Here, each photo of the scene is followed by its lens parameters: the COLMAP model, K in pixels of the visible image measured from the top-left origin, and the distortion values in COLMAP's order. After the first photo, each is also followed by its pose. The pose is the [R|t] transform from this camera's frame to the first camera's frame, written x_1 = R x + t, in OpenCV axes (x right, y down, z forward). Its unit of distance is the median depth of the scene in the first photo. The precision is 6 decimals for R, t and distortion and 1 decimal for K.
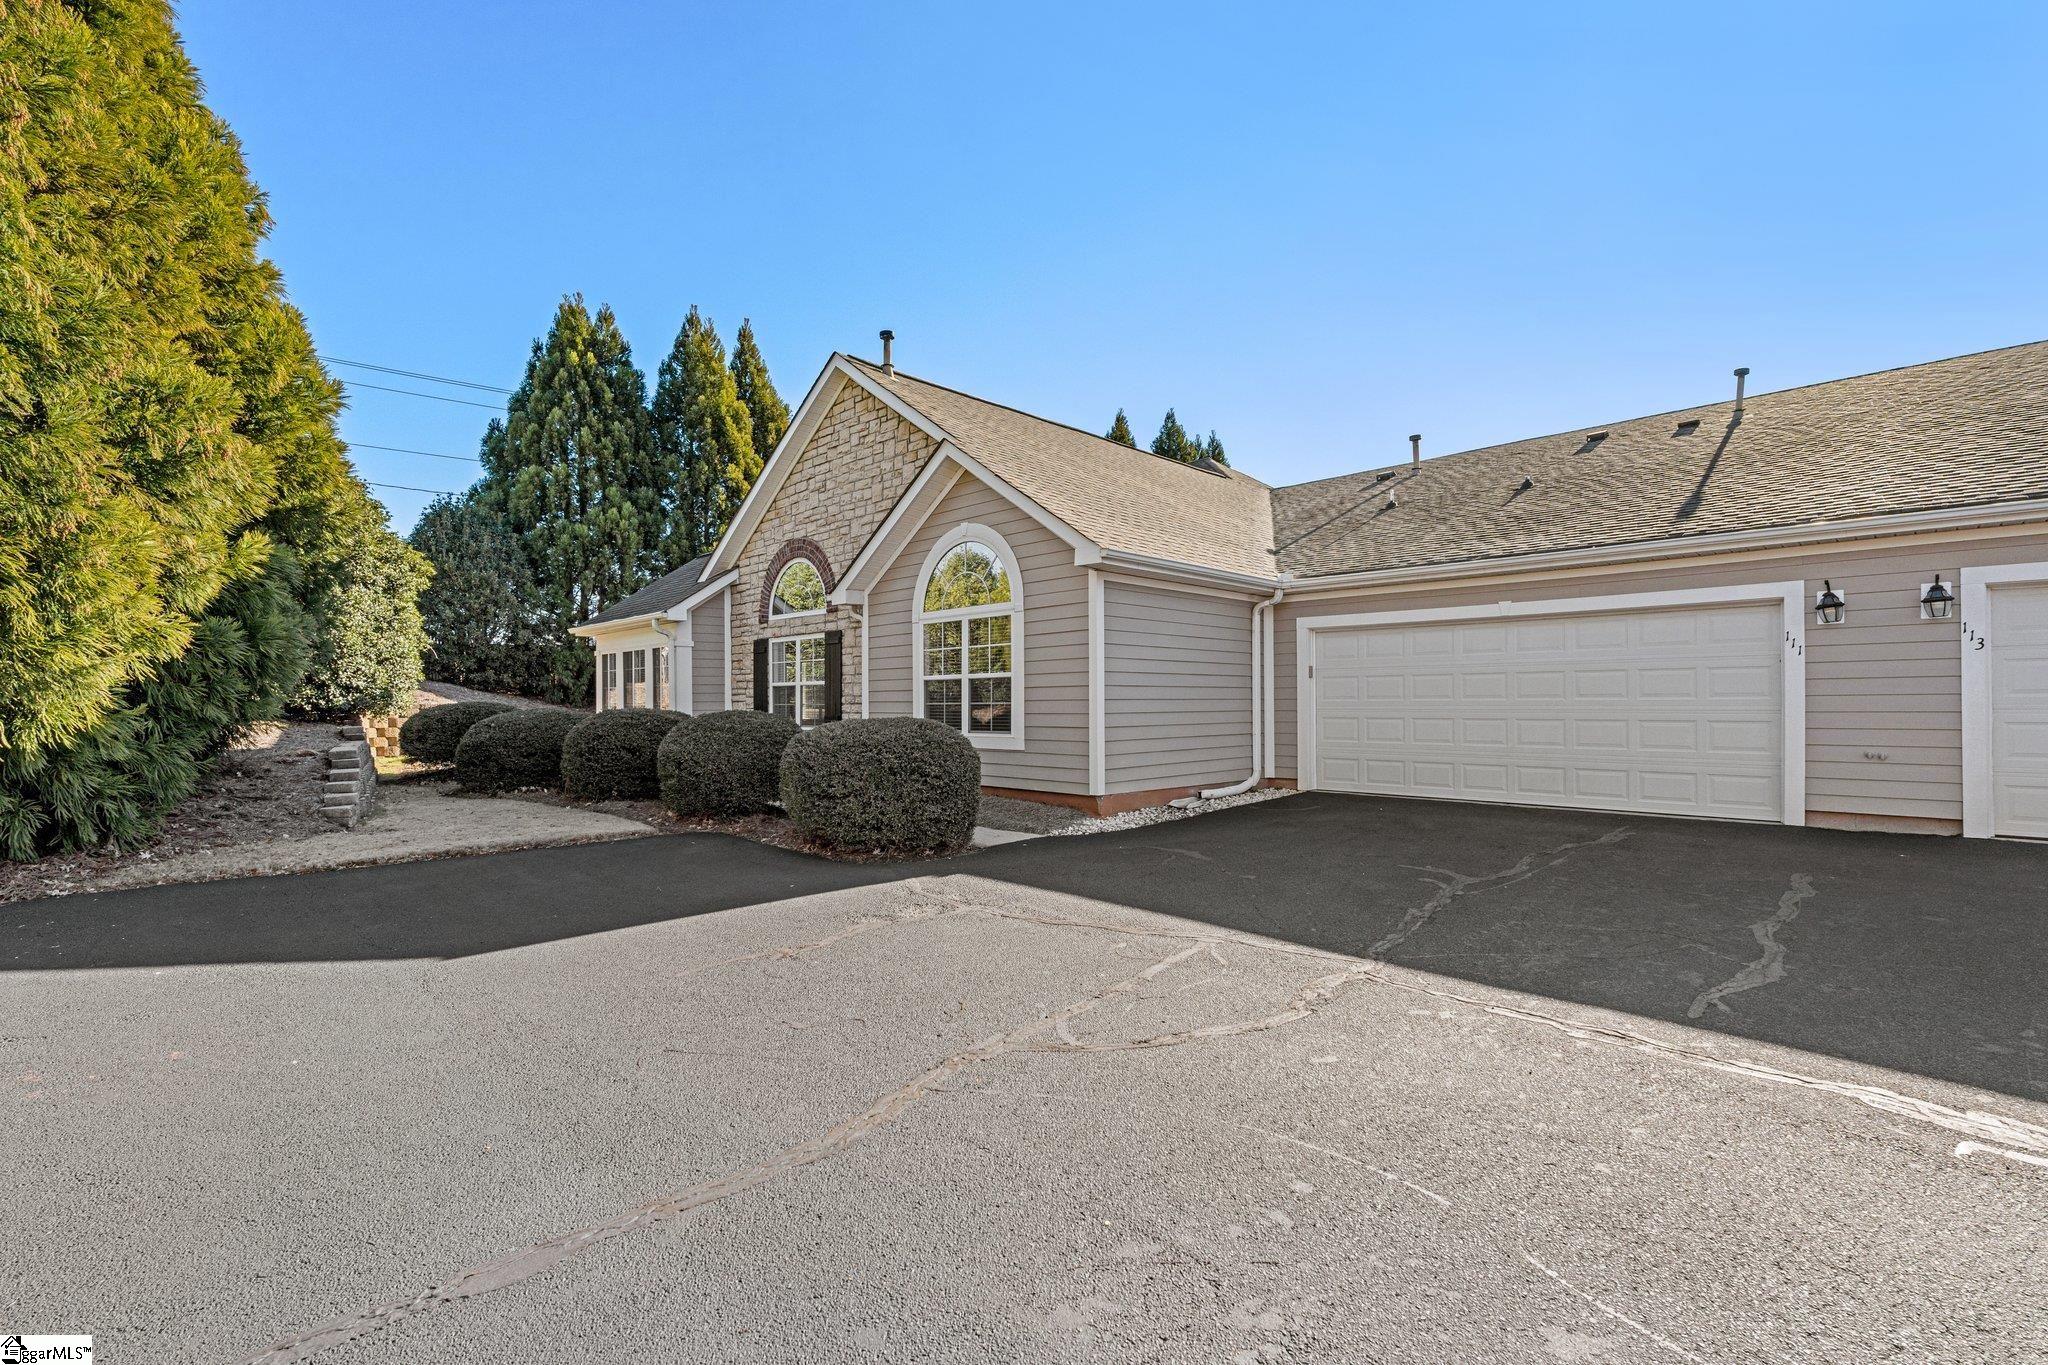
lens RADIAL K [[896.7, 0, 1021.4], [0, 896.7, 692.9], [0, 0, 1]] dist [-0.006216, 0.000764]
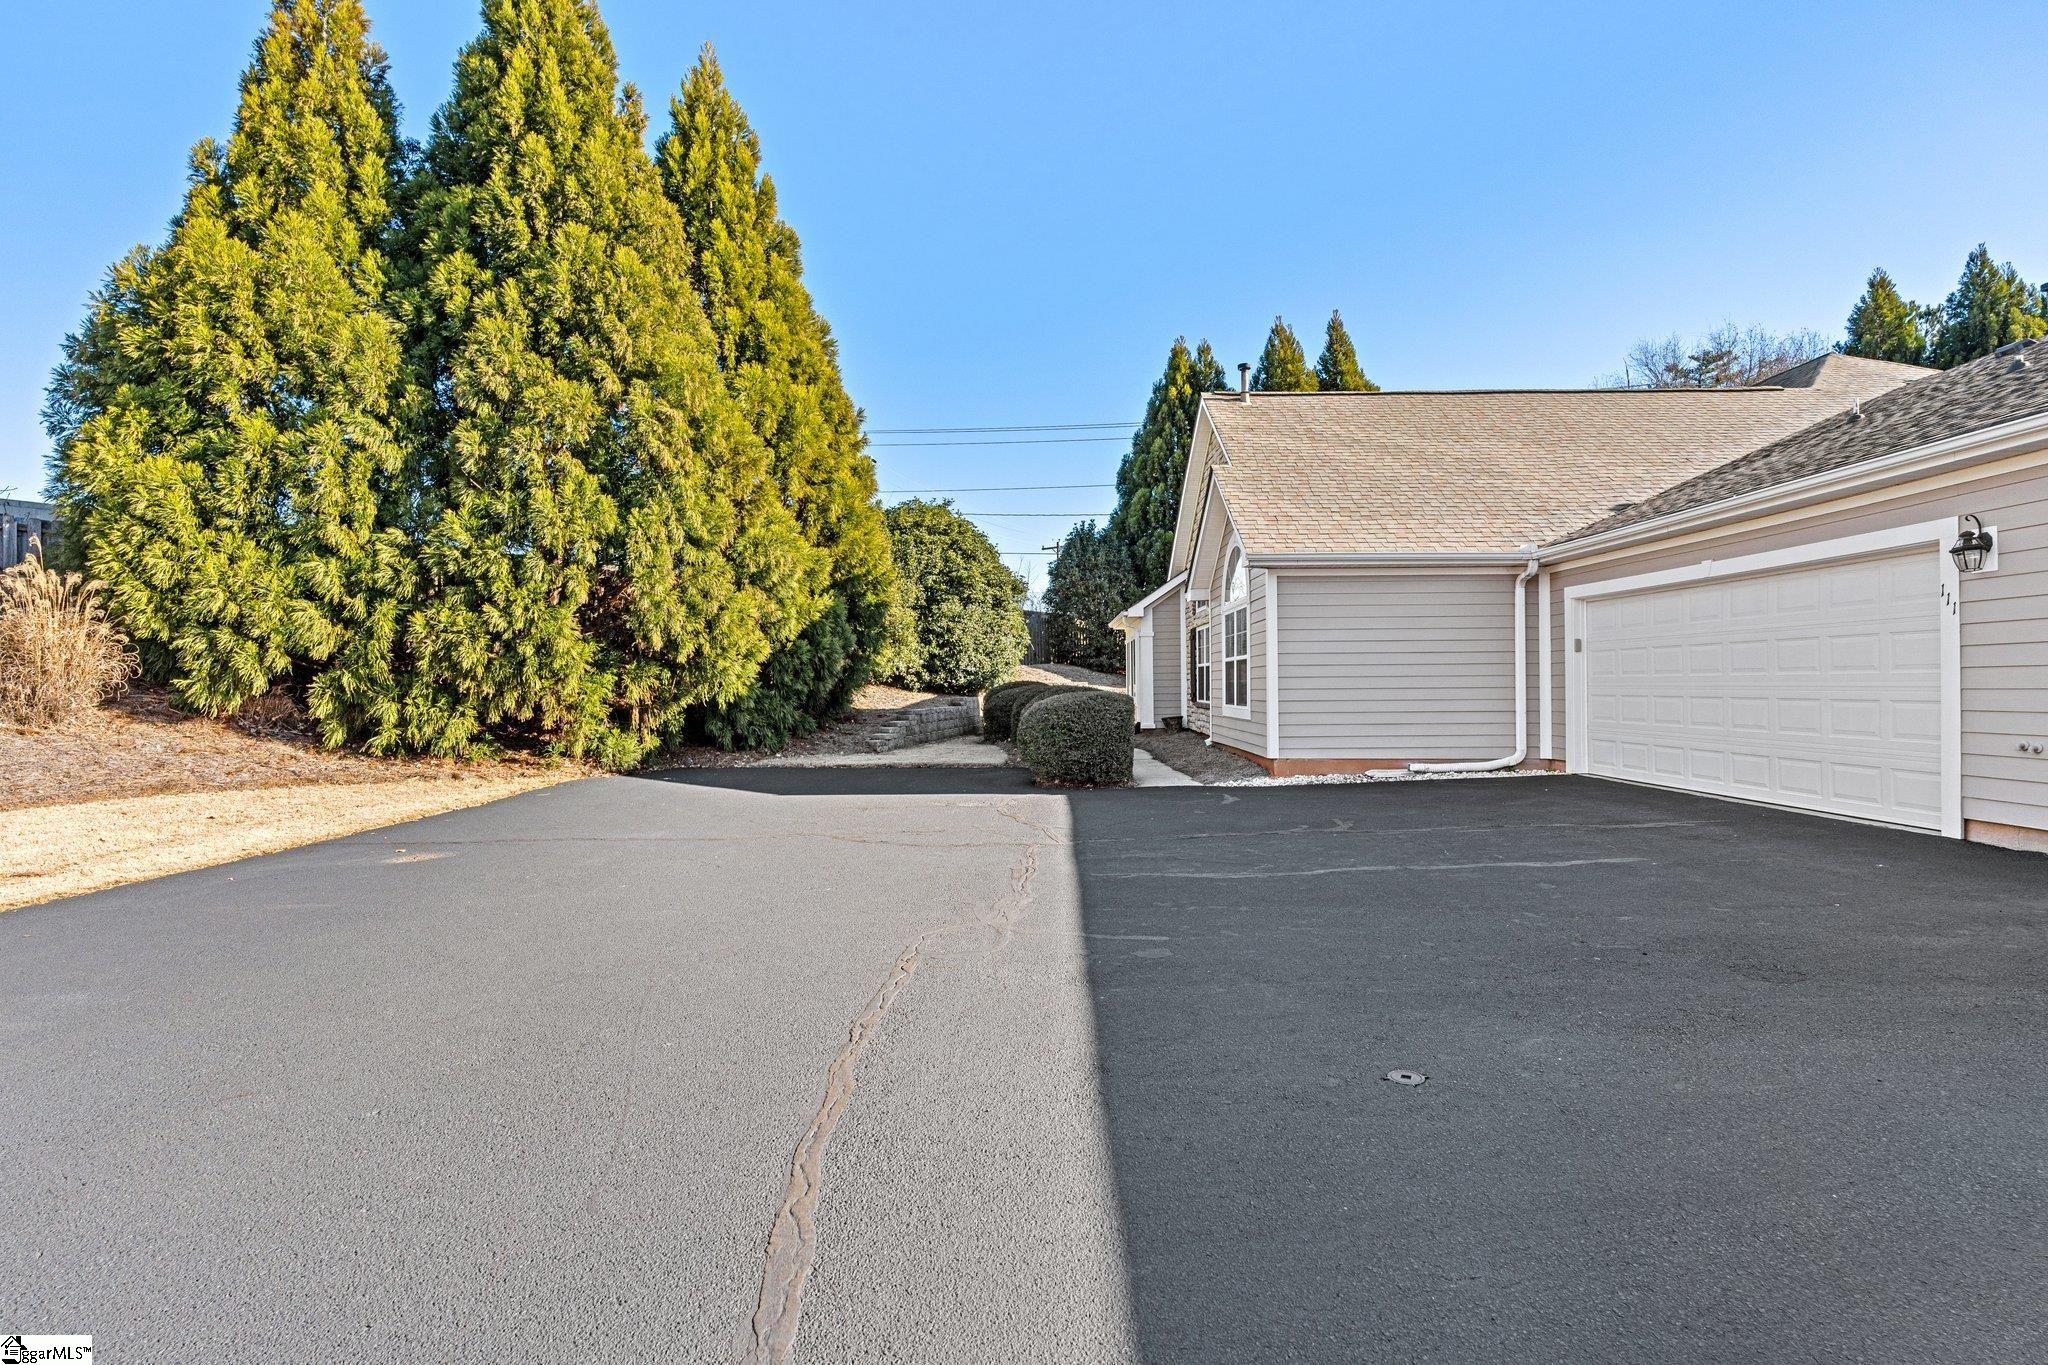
lens RADIAL K [[955.9, 0, 1031.4], [0, 955.9, 681.0], [0, 0, 1]] dist [-0.001704, 0.000082]
pose [[0.700150, -0.003128, -0.713989, 0.733914], [0.012368, 0.999893, 0.007748, -0.001291], [0.713889, -0.014255, 0.700114, -0.105617]]
